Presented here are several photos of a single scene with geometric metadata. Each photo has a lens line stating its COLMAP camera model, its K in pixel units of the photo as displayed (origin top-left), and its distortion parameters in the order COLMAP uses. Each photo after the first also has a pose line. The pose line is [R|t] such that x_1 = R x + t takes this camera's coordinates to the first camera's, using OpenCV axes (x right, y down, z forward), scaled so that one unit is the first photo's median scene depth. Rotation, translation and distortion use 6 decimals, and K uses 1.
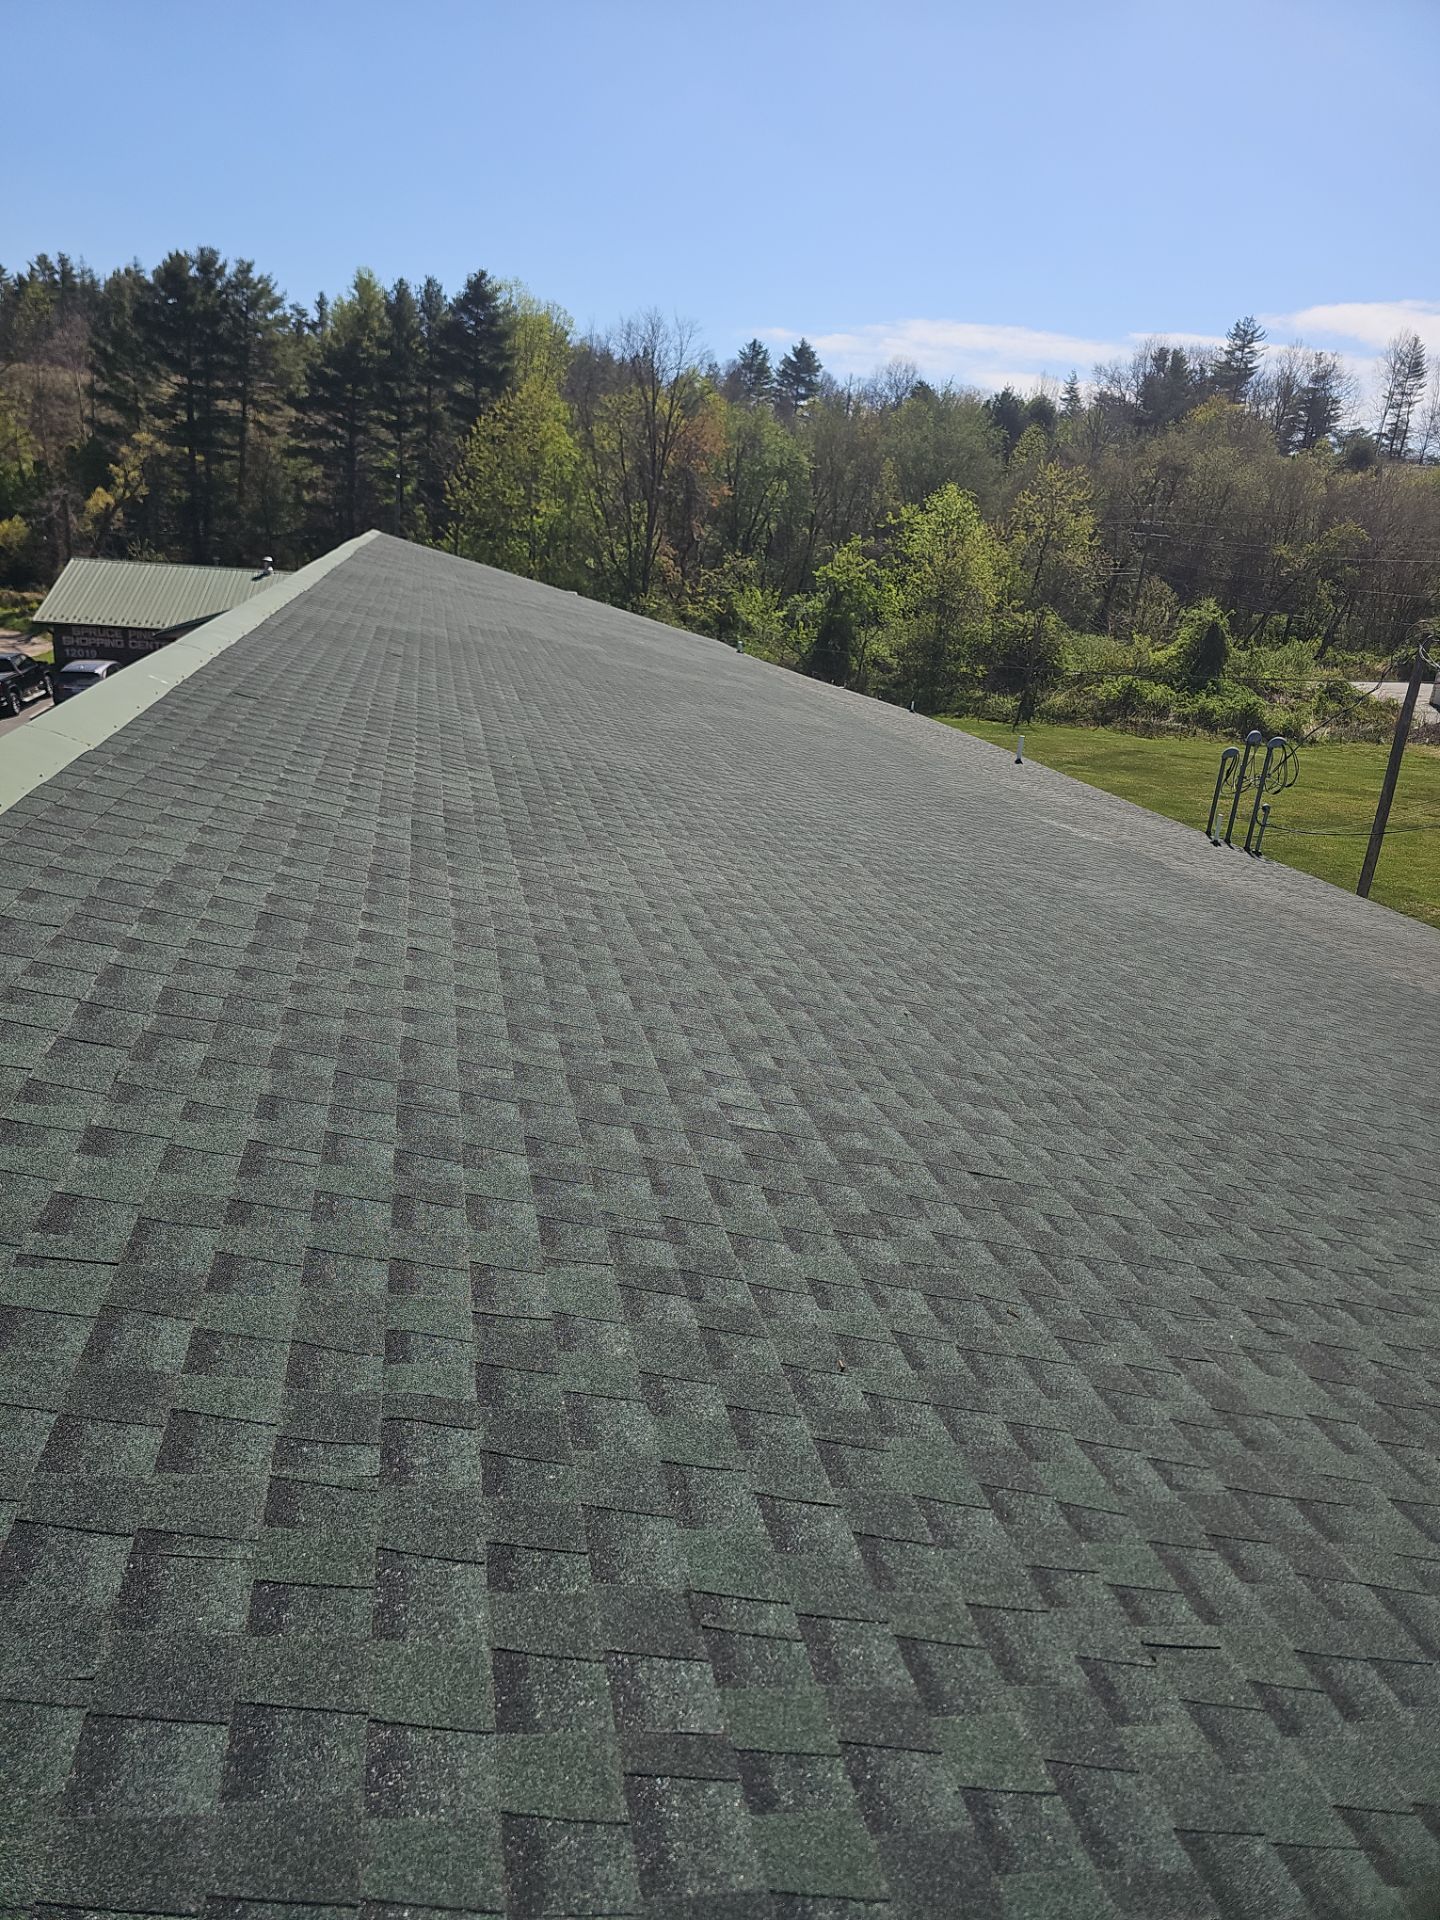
lens RADIAL K [[1316.3, 0, 720.0], [0, 1316.3, 960.0], [0, 0, 1]] dist [0.035268, -0.041514]
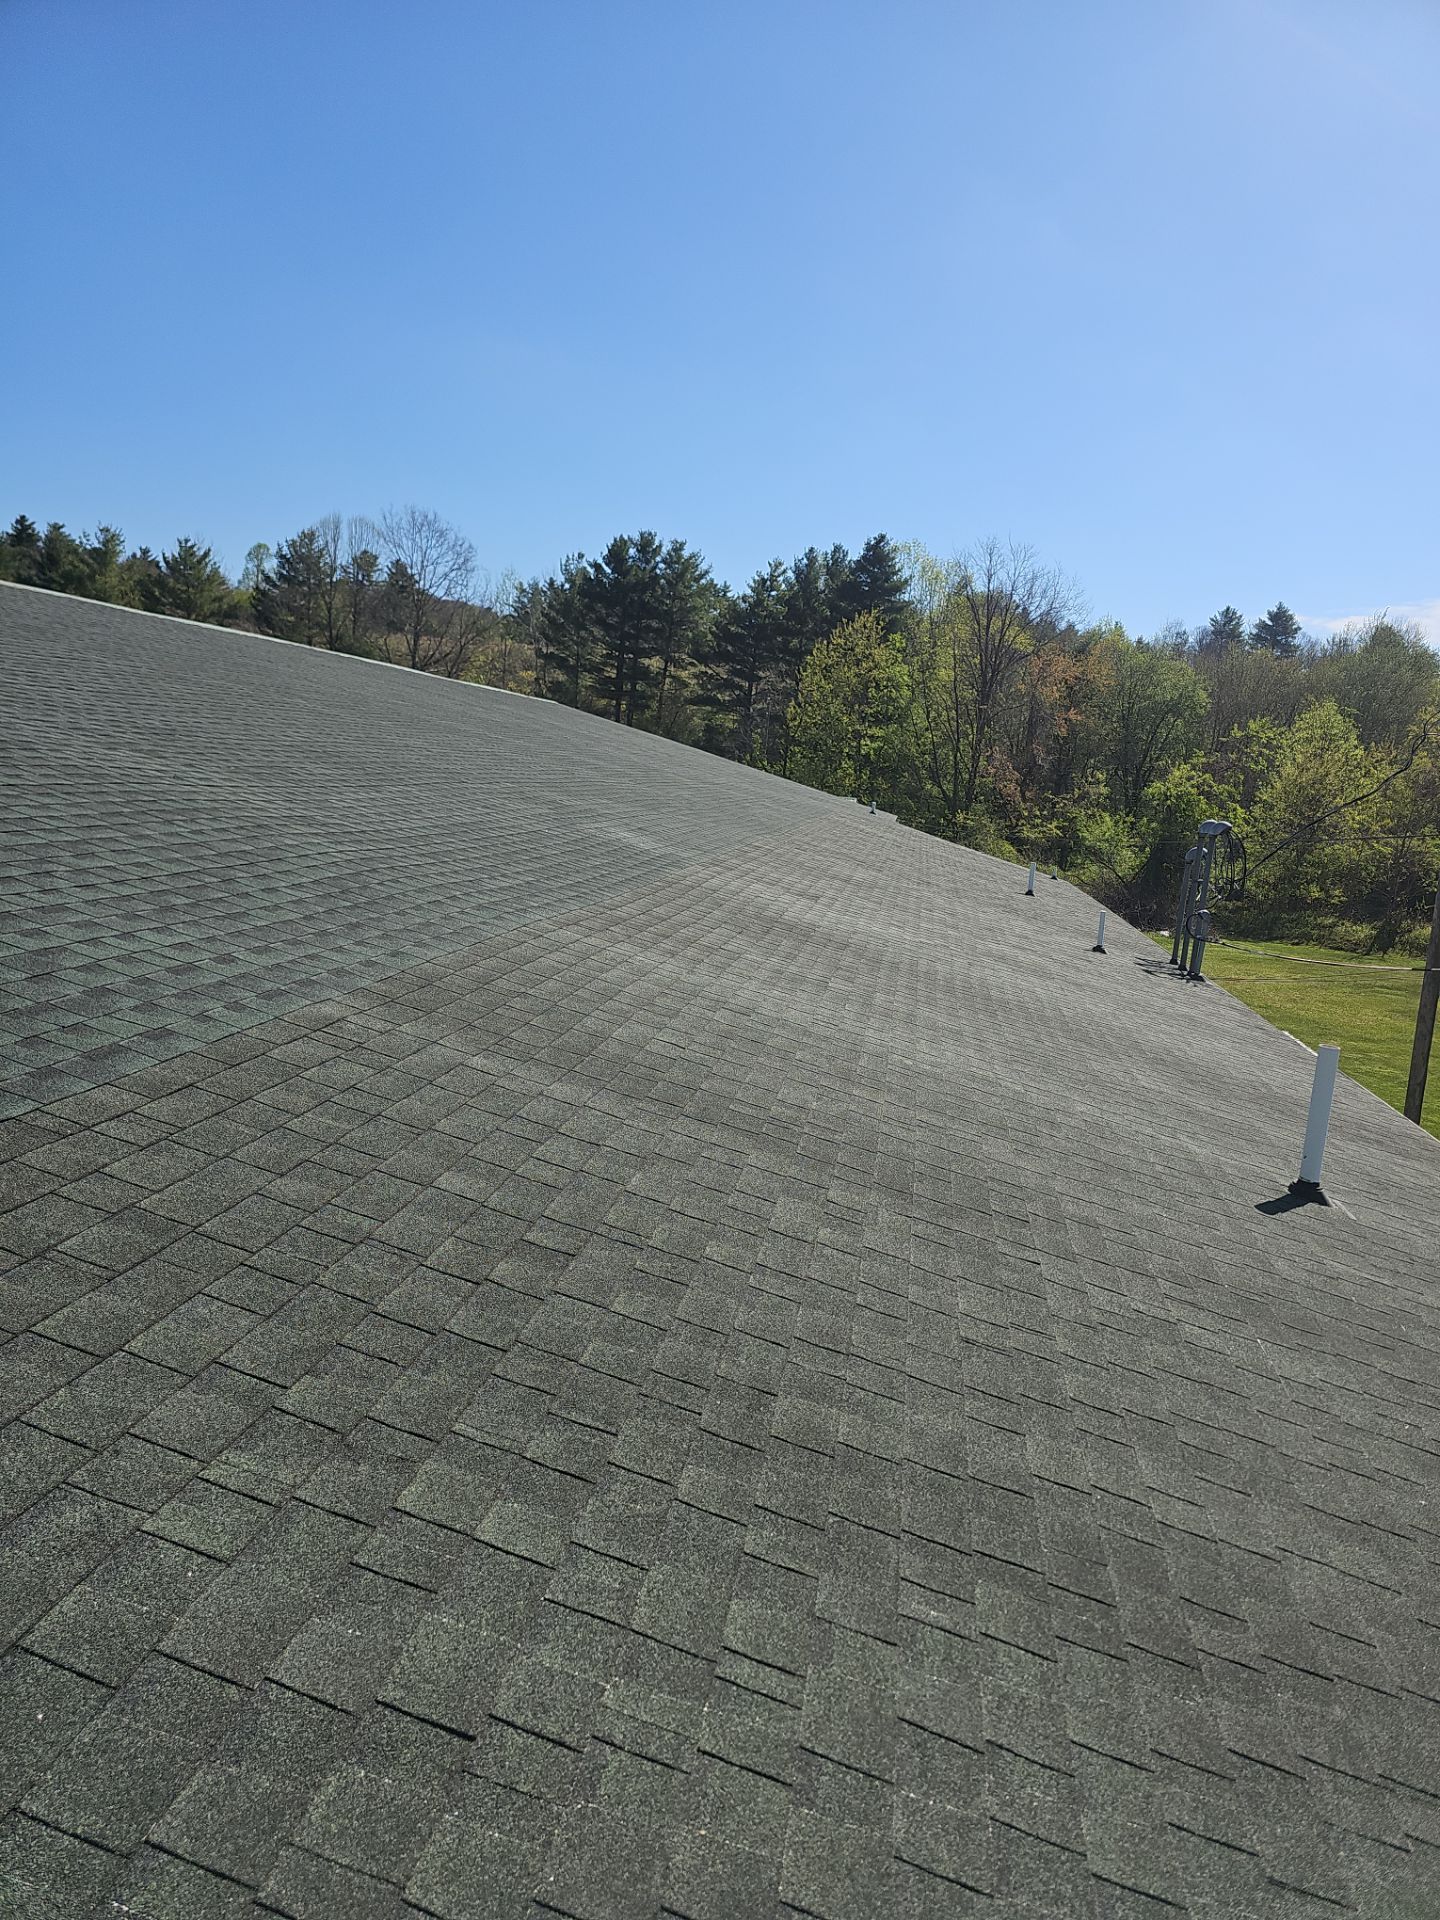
lens RADIAL K [[1316.3, 0, 720.0], [0, 1316.3, 960.0], [0, 0, 1]] dist [0.035268, -0.041514]
pose [[0.931260, 0.048607, -0.361099, 0.098027], [-0.119807, 0.976803, -0.177491, 0.015843], [0.344095, 0.208553, 0.915480, 0.059071]]
